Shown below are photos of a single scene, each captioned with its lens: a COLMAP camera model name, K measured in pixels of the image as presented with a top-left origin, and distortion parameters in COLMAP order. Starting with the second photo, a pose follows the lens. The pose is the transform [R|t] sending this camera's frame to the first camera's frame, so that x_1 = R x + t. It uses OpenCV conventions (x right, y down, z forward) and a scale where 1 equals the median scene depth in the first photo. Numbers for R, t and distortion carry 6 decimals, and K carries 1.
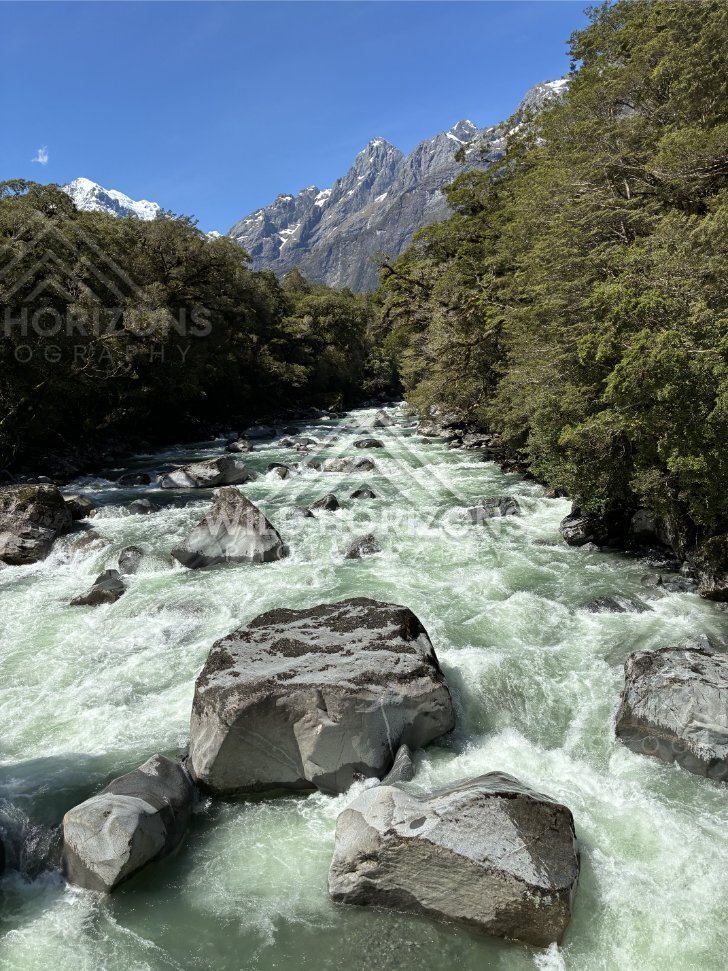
lens RADIAL K [[737.3, 0, 362.5], [0, 737.3, 489.4], [0, 0, 1]] dist [0.048666, -0.055552]
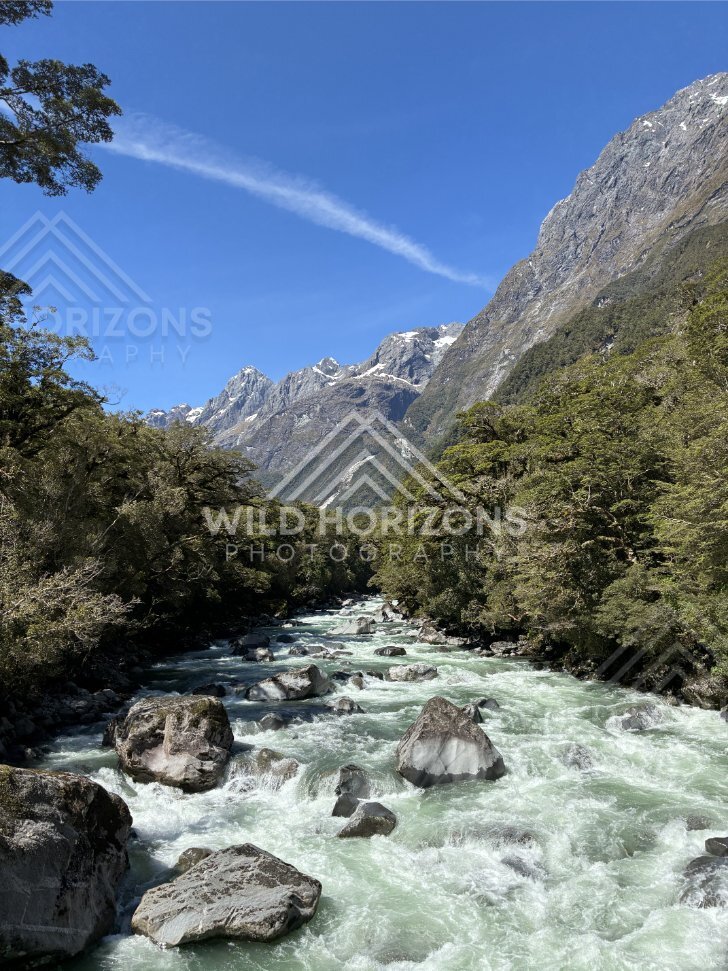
lens RADIAL K [[737.3, 0, 362.5], [0, 737.3, 489.4], [0, 0, 1]] dist [0.048666, -0.055552]
pose [[0.983224, 0.038129, 0.178373, -0.312534], [0.012943, 0.960858, -0.276737, 0.002790], [-0.181943, 0.274404, 0.944245, 0.032881]]
